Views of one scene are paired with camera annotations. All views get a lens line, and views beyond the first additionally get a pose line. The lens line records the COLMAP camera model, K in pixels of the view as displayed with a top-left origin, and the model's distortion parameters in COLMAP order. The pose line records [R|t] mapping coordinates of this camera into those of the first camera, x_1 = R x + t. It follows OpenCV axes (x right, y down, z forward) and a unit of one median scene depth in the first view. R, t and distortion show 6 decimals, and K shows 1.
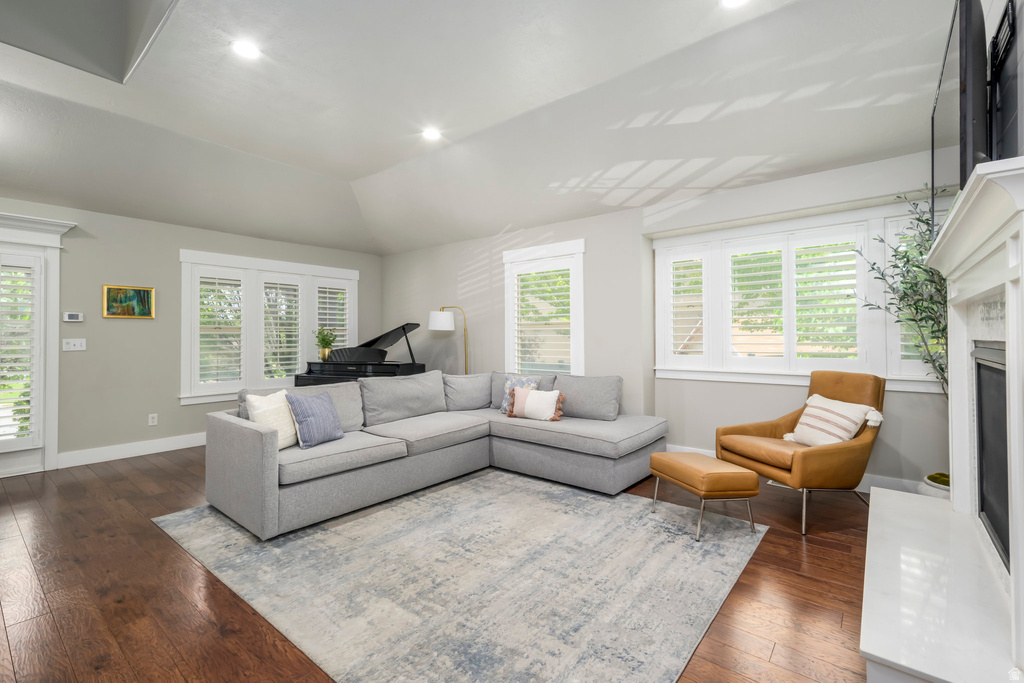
lens RADIAL K [[448.4, 0, 520.9], [0, 448.4, 333.1], [0, 0, 1]] dist [0.012784, -0.002625]
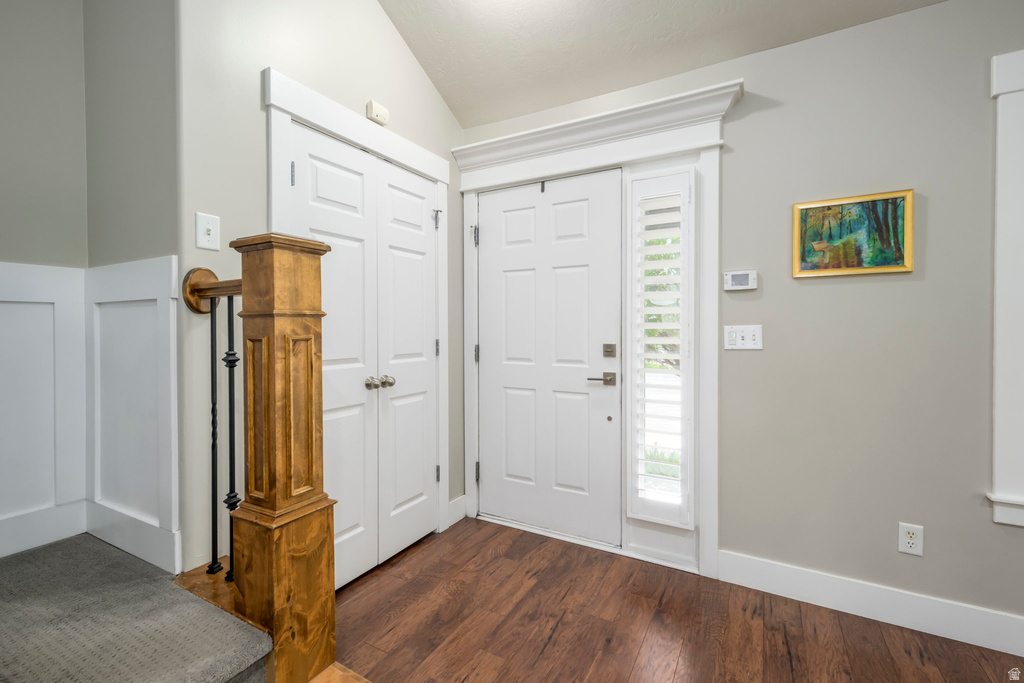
lens RADIAL K [[448.4, 0, 510.6], [0, 448.4, 328.9], [0, 0, 1]] dist [0.012784, -0.002625]
pose [[0.156164, 0.008402, -0.987695, -0.636084], [0.010901, 0.999888, 0.010229, 0.010409], [0.987671, -0.012365, 0.156054, 0.789150]]
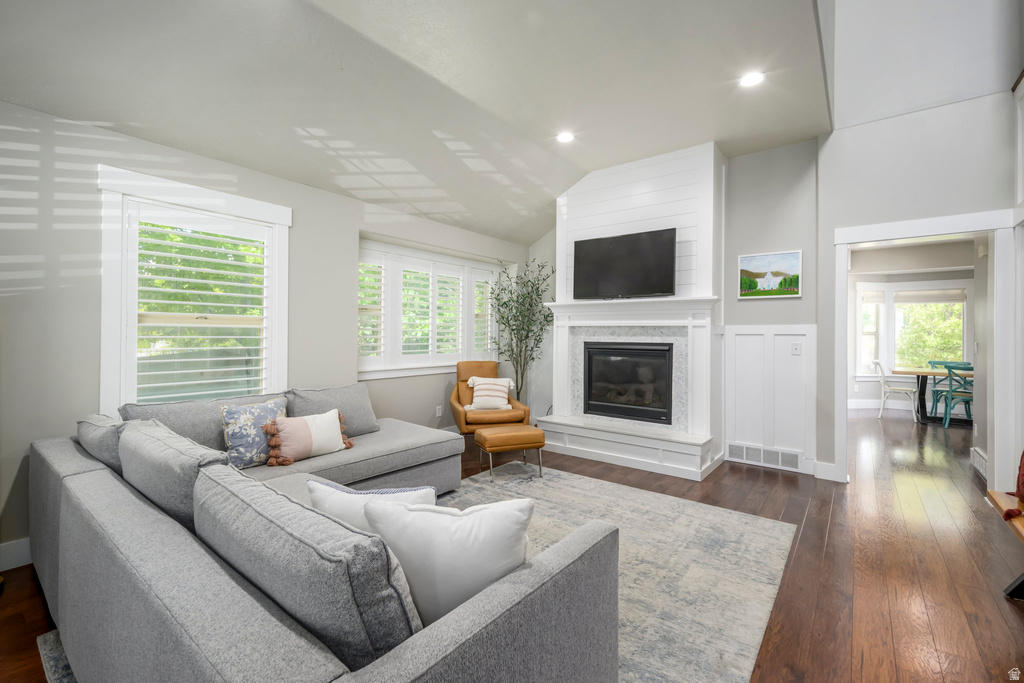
lens RADIAL K [[448.4, 0, 510.5], [0, 448.4, 337.8], [0, 0, 1]] dist [0.012784, -0.002625]
pose [[-0.013392, -0.002185, 0.999908, -0.775574], [-0.015186, 0.999883, 0.001981, -0.000823], [-0.999795, -0.015159, -0.013424, 0.801715]]
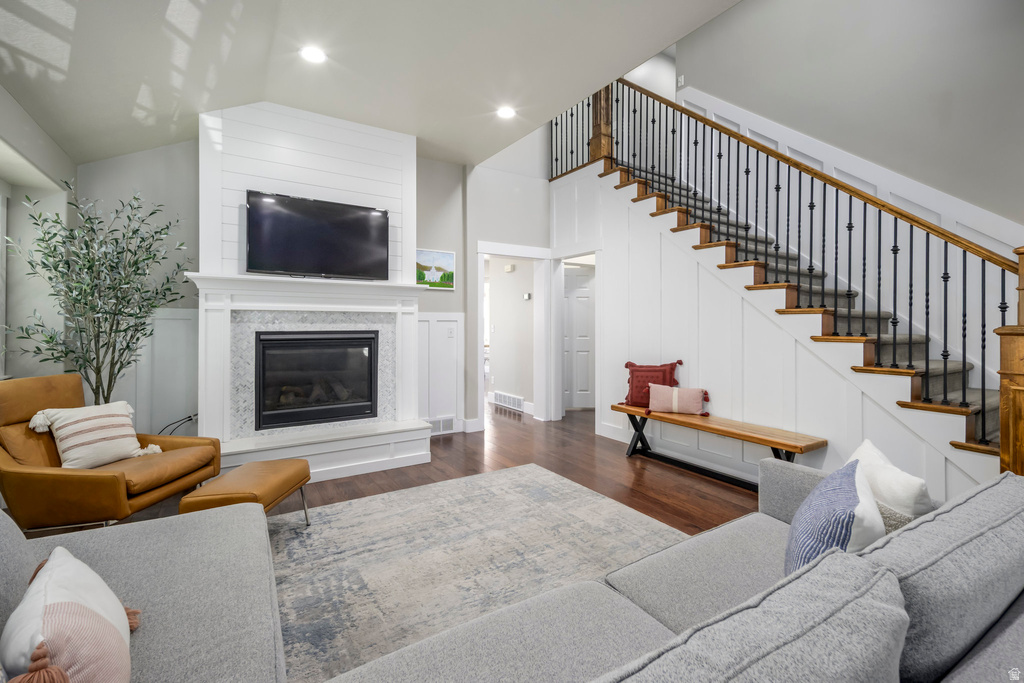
lens RADIAL K [[448.4, 0, 520.4], [0, 448.4, 324.0], [0, 0, 1]] dist [0.012784, -0.002625]
pose [[-0.948405, 0.001664, 0.317058, -0.291000], [0.000479, 0.999993, -0.003815, -0.002409], [-0.317062, -0.003466, -0.948399, 1.308147]]
